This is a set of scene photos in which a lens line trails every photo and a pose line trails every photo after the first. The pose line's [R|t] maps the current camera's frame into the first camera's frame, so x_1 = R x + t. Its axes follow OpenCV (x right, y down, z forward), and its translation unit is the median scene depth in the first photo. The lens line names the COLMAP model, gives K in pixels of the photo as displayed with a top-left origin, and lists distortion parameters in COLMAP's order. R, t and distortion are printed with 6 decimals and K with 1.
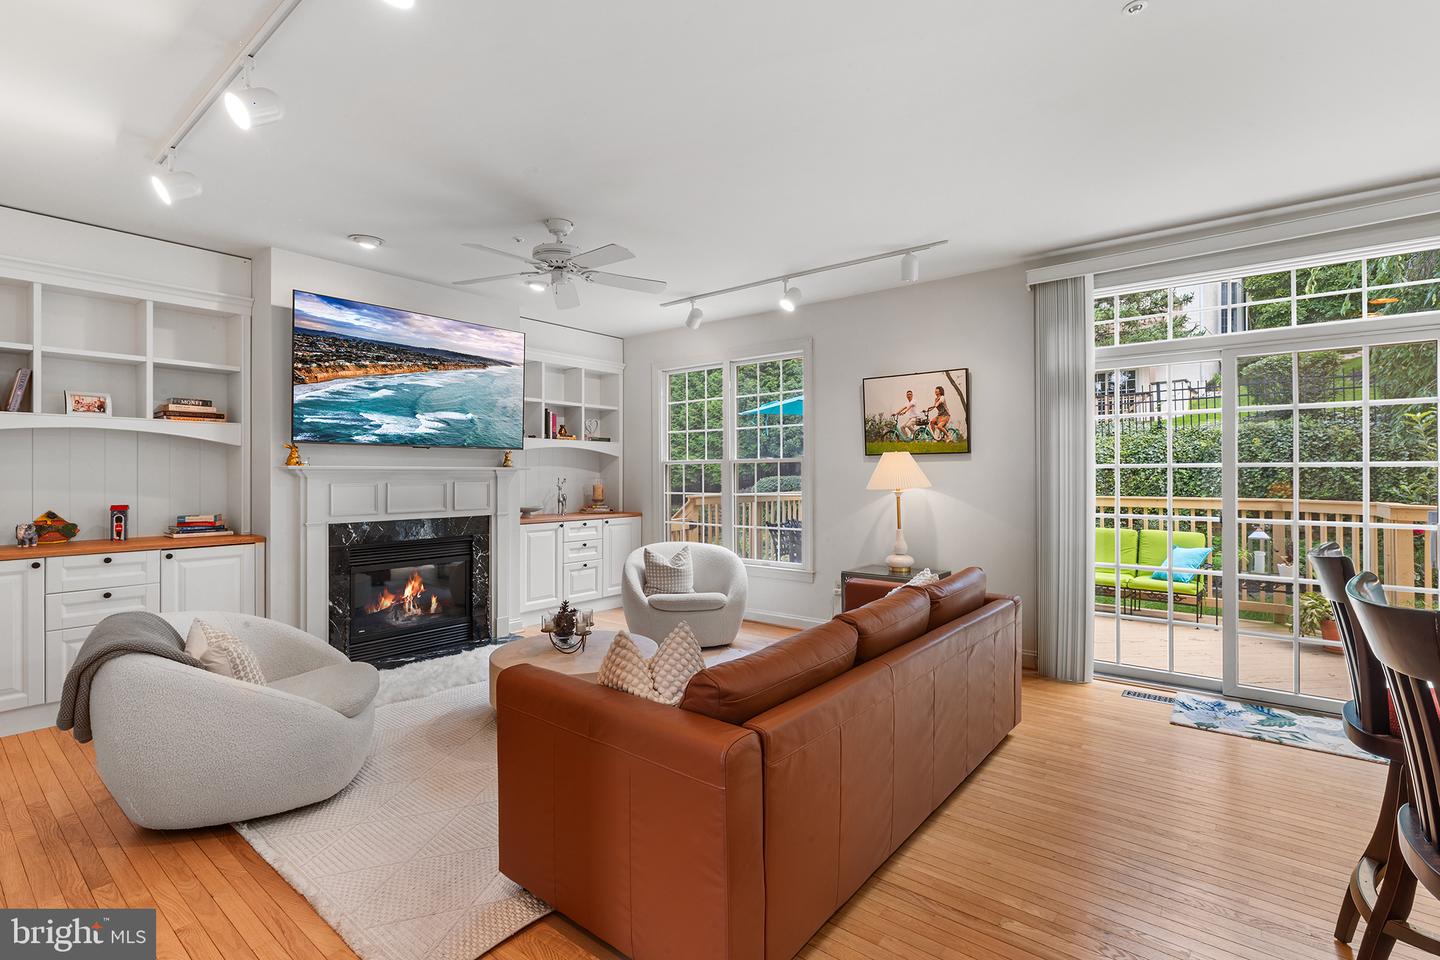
lens RADIAL K [[651.2, 0, 723.2], [0, 651.2, 479.6], [0, 0, 1]] dist [-0.003465, 0.001671]
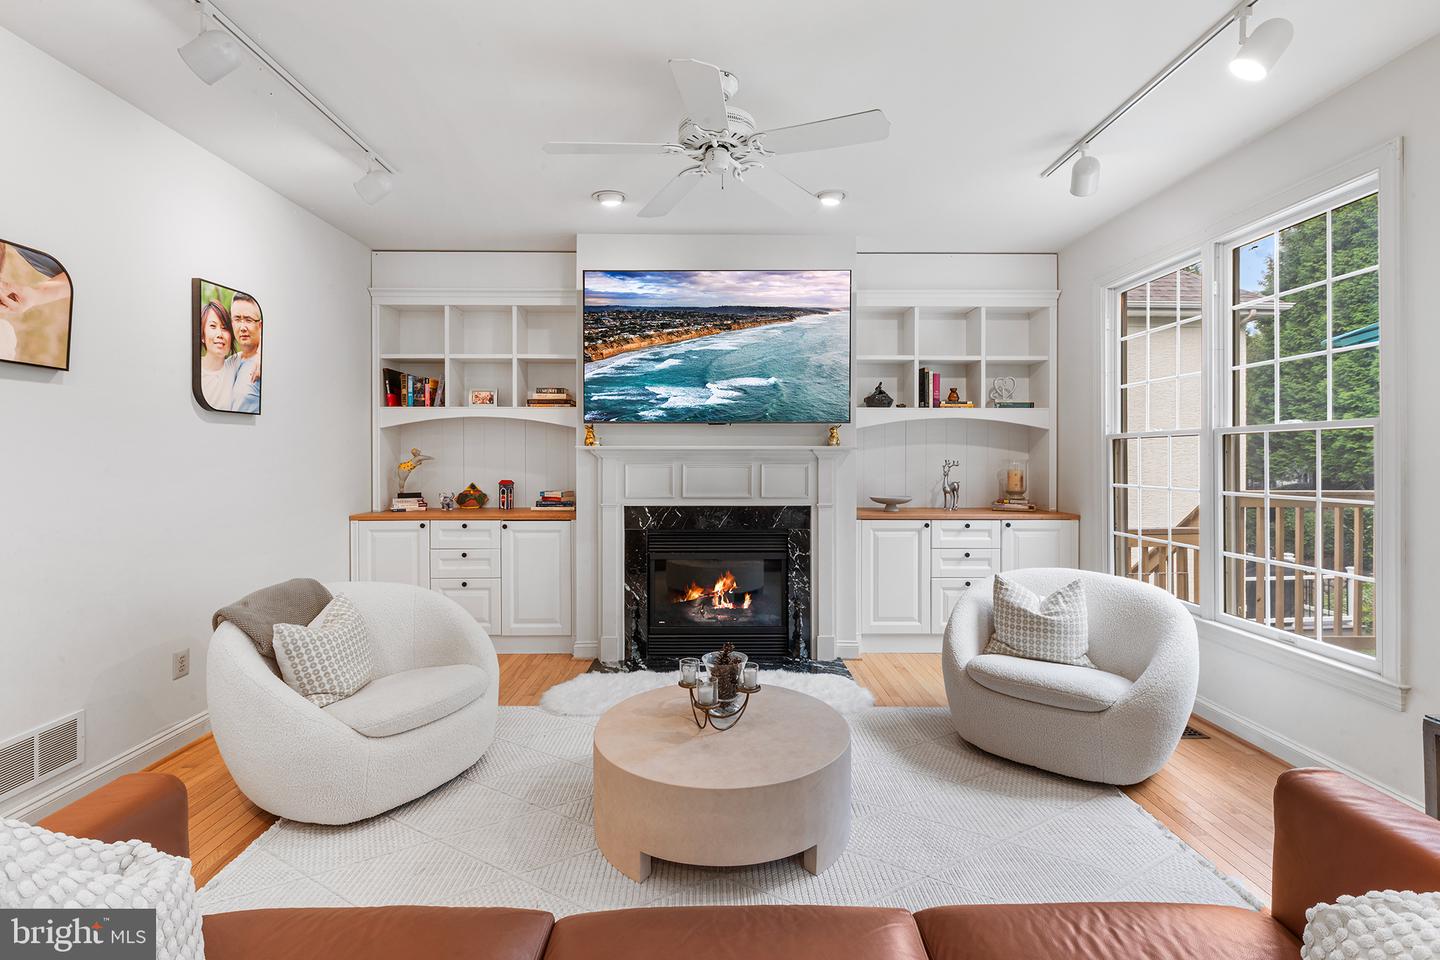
lens RADIAL K [[651.2, 0, 718.4], [0, 651.2, 449.1], [0, 0, 1]] dist [-0.003465, 0.001671]
pose [[0.630499, -0.013426, -0.776074, 0.217313], [-0.008010, 0.999685, -0.023801, 0.006467], [0.776149, 0.021223, 0.630193, 0.474990]]
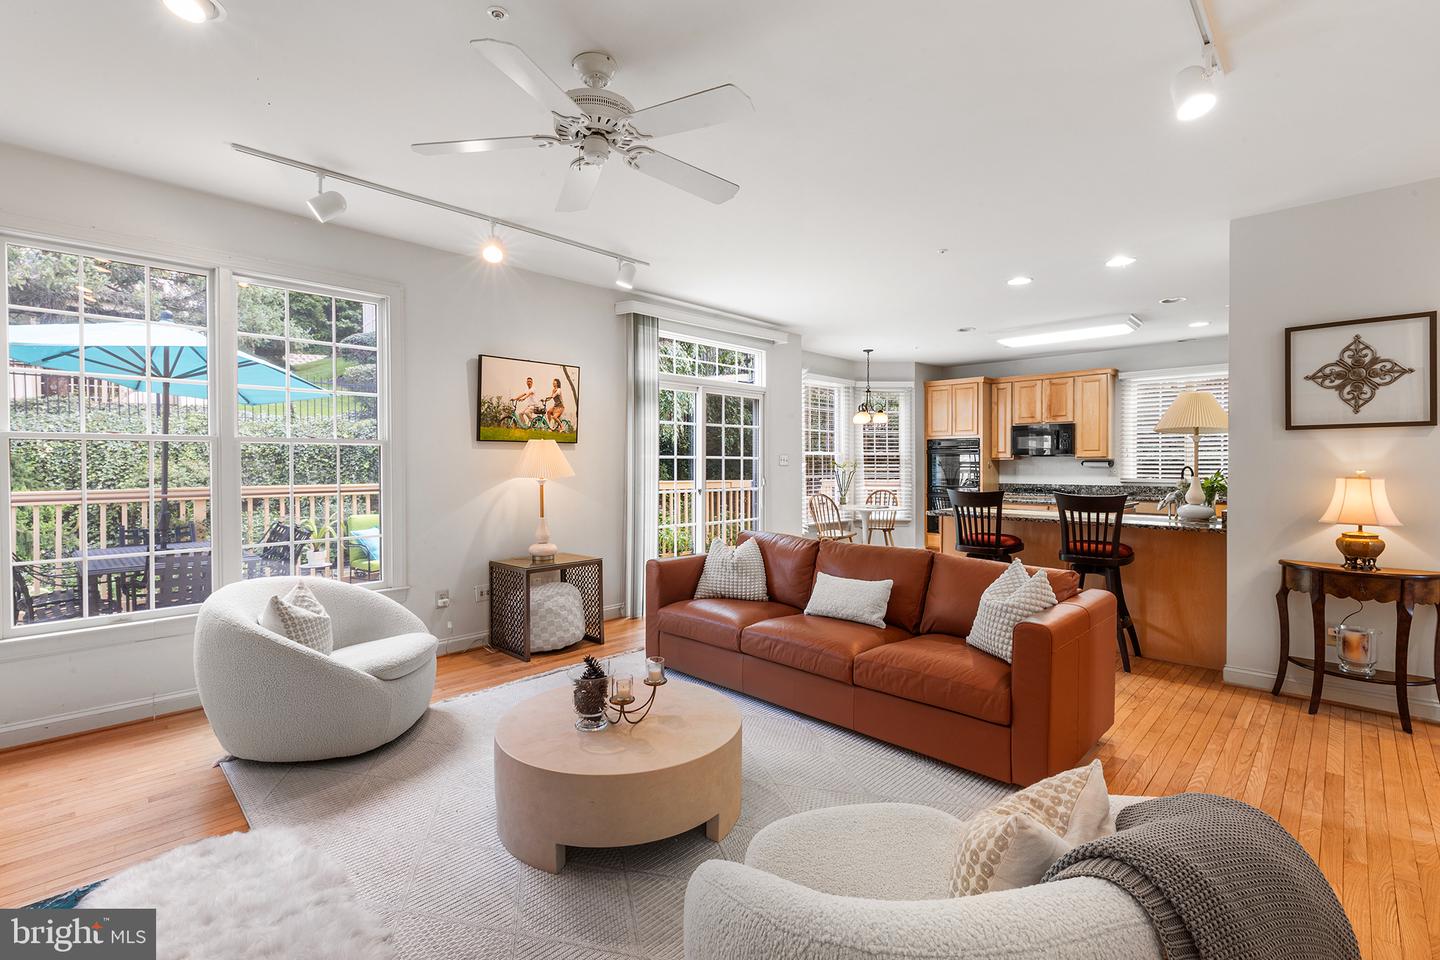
lens RADIAL K [[651.2, 0, 721.4], [0, 651.2, 467.6], [0, 0, 1]] dist [-0.003465, 0.001671]
pose [[0.065547, -0.003013, 0.997845, -0.705149], [0.012437, 0.999920, 0.002202, 0.001443], [-0.997772, 0.012266, 0.065579, 0.669767]]
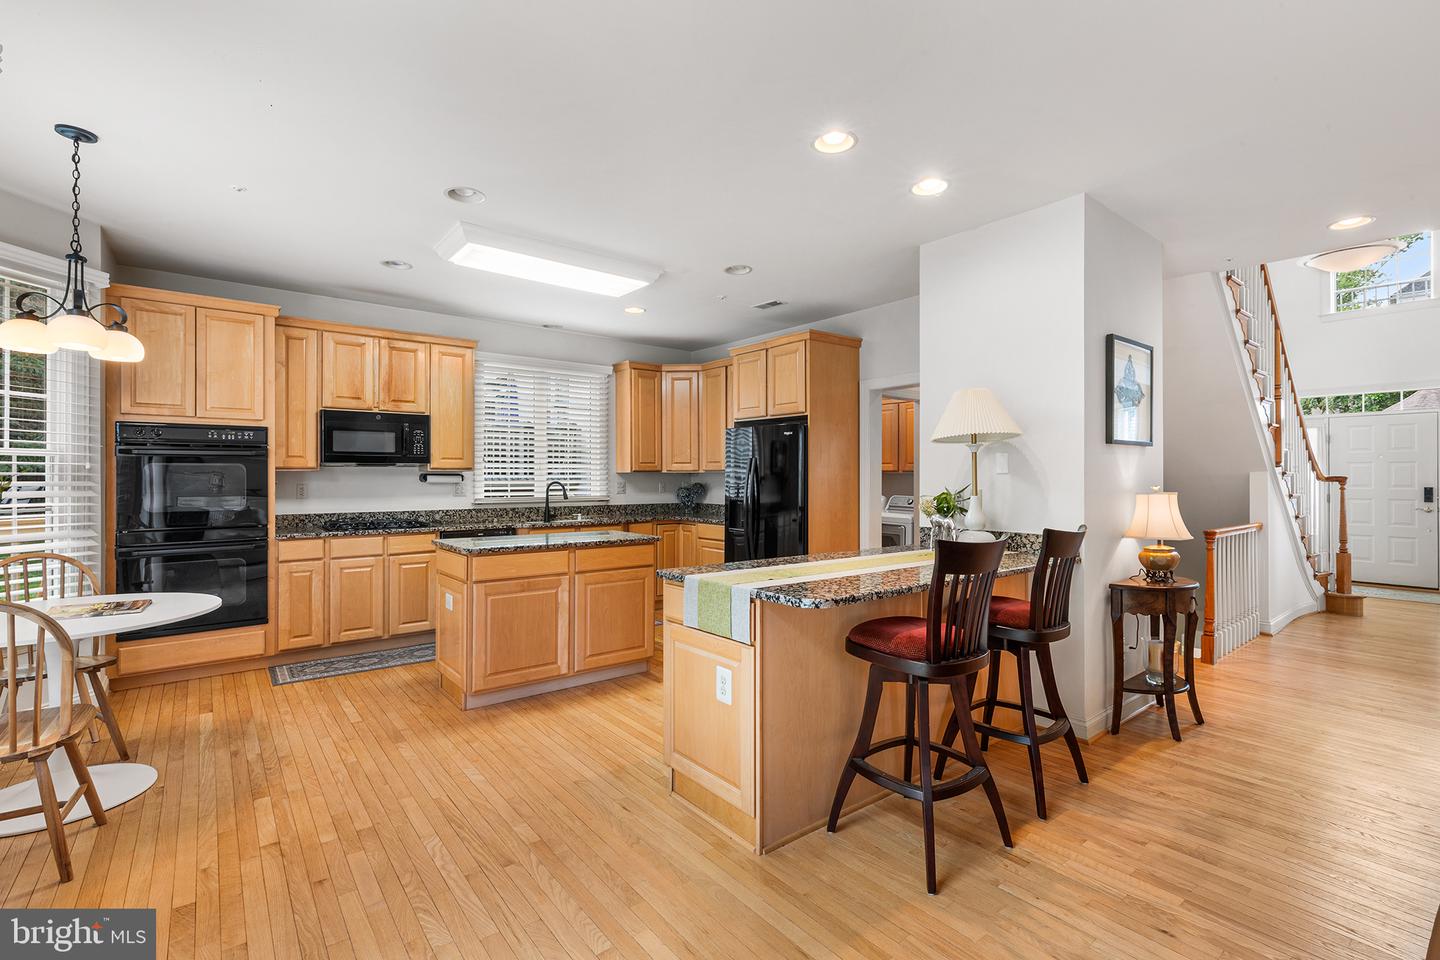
lens RADIAL K [[651.2, 0, 722.8], [0, 651.2, 473.7], [0, 0, 1]] dist [-0.003465, 0.001671]
pose [[-0.980595, 0.002914, 0.196024, 0.428220], [0.004401, 0.999965, 0.007153, -0.007378], [-0.195996, 0.007877, -0.980573, 0.847439]]
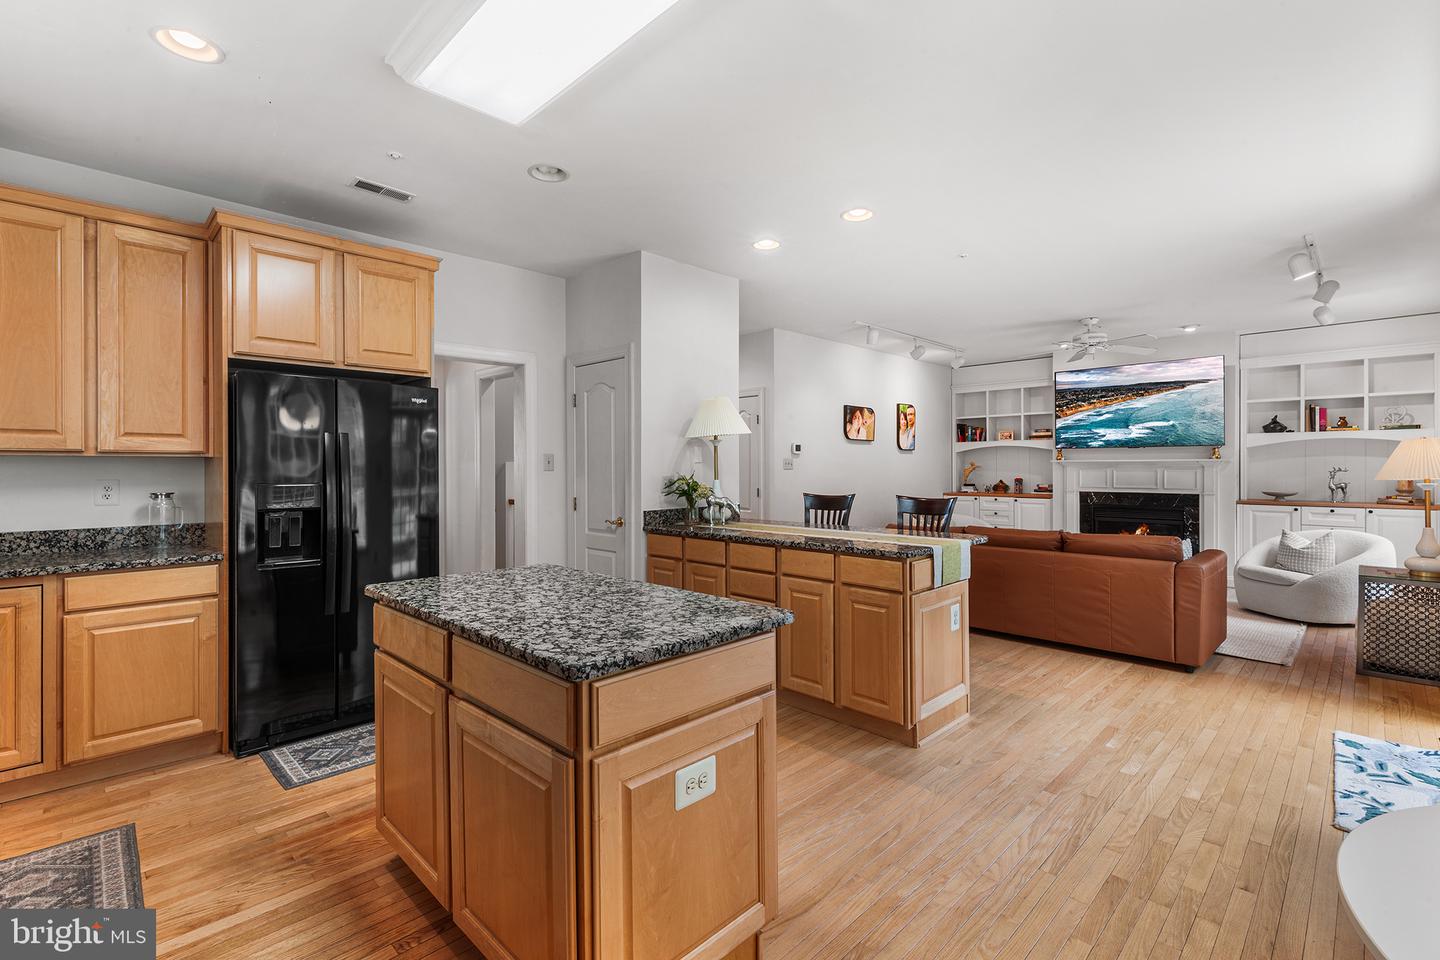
lens RADIAL K [[651.2, 0, 726.4], [0, 651.2, 476.4], [0, 0, 1]] dist [-0.003465, 0.001671]
pose [[-0.089635, 0.015734, -0.995850, 1.237585], [-0.006502, 0.999845, 0.016382, 0.001910], [0.995953, 0.007944, -0.089519, 0.163156]]
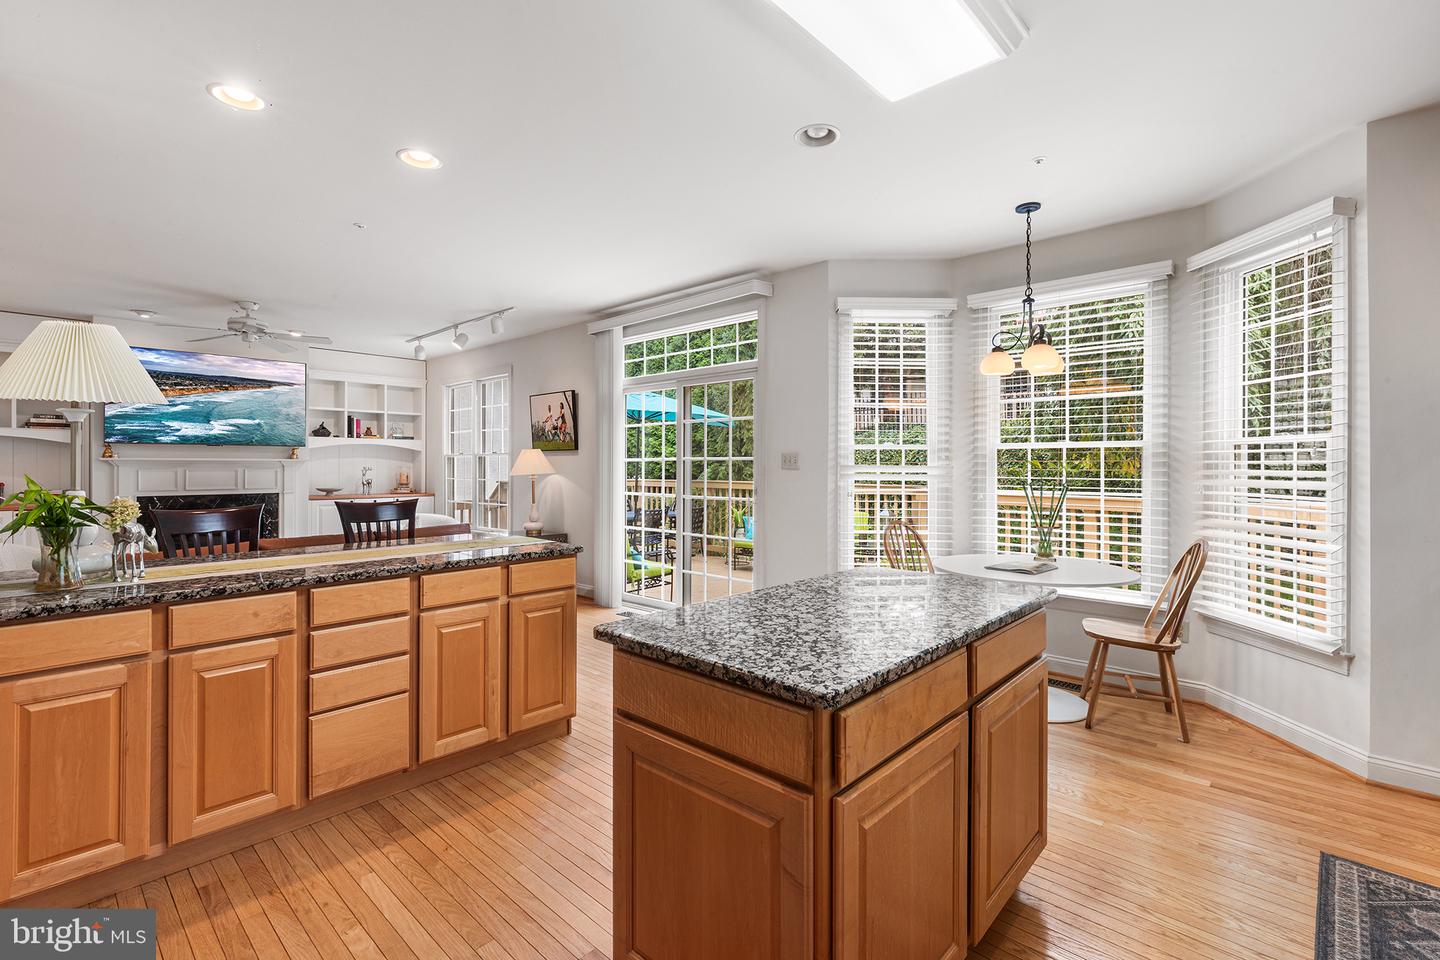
lens RADIAL K [[651.2, 0, 719.7], [0, 651.2, 479.1], [0, 0, 1]] dist [-0.003465, 0.001671]
pose [[0.998715, 0.004563, -0.050478, 0.750154], [-0.004137, 0.999955, 0.008547, 0.009734], [0.050515, -0.008327, 0.998689, -0.396026]]
